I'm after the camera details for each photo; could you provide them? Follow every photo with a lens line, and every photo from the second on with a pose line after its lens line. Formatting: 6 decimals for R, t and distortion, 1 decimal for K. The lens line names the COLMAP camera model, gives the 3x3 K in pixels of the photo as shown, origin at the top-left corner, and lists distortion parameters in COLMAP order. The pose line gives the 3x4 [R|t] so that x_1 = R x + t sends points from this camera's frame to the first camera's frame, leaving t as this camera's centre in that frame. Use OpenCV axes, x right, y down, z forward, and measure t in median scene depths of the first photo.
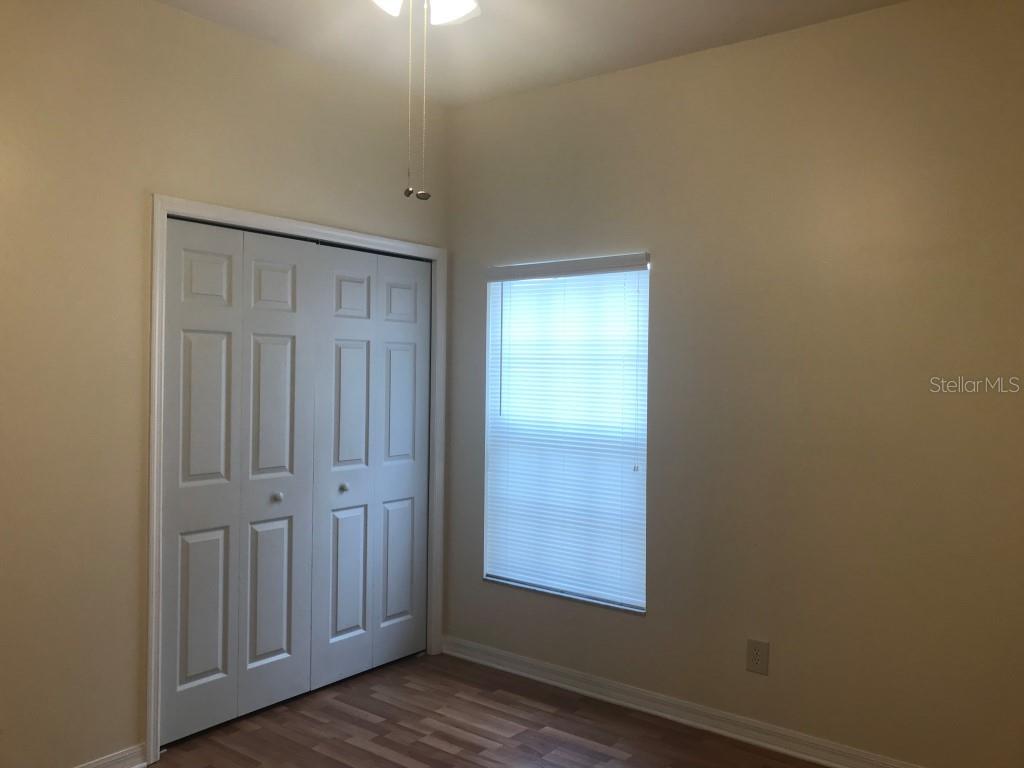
lens RADIAL K [[851.0, 0, 508.2], [0, 851.0, 371.6], [0, 0, 1]] dist [0.049857, -0.032466]
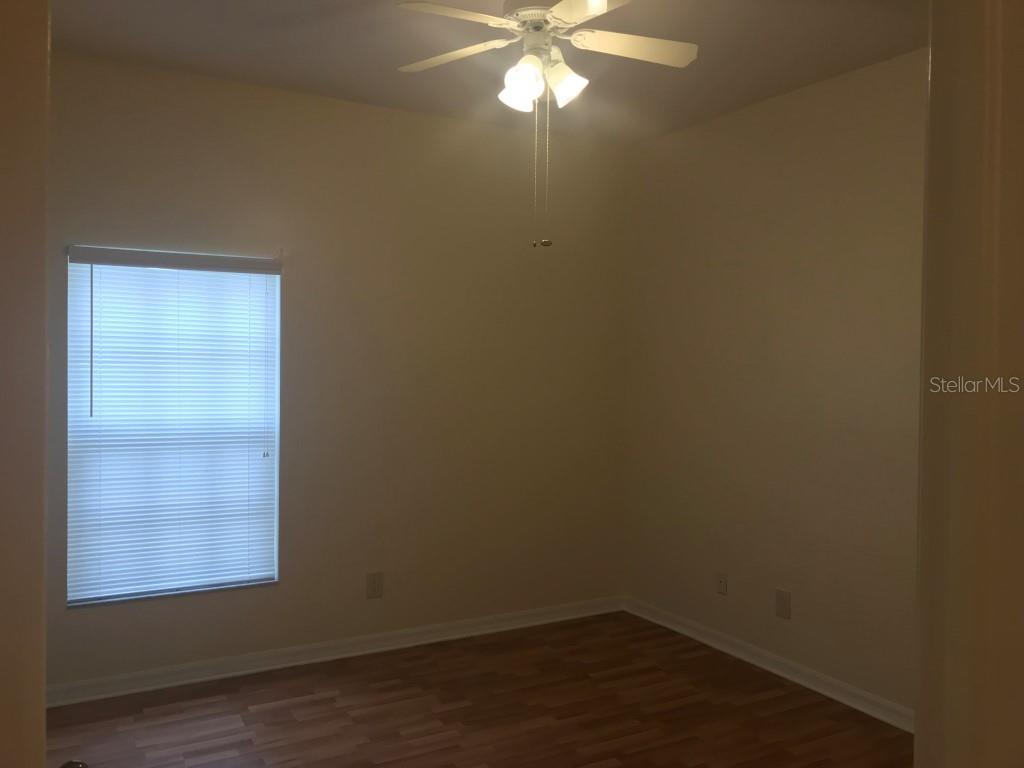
lens RADIAL K [[851.0, 0, 503.4], [0, 851.0, 382.7], [0, 0, 1]] dist [0.049857, -0.032466]
pose [[0.383164, -0.034996, 0.923017, -0.757715], [-0.010348, 0.999057, 0.042175, -0.029034], [-0.923622, -0.025711, 0.382441, 0.305537]]
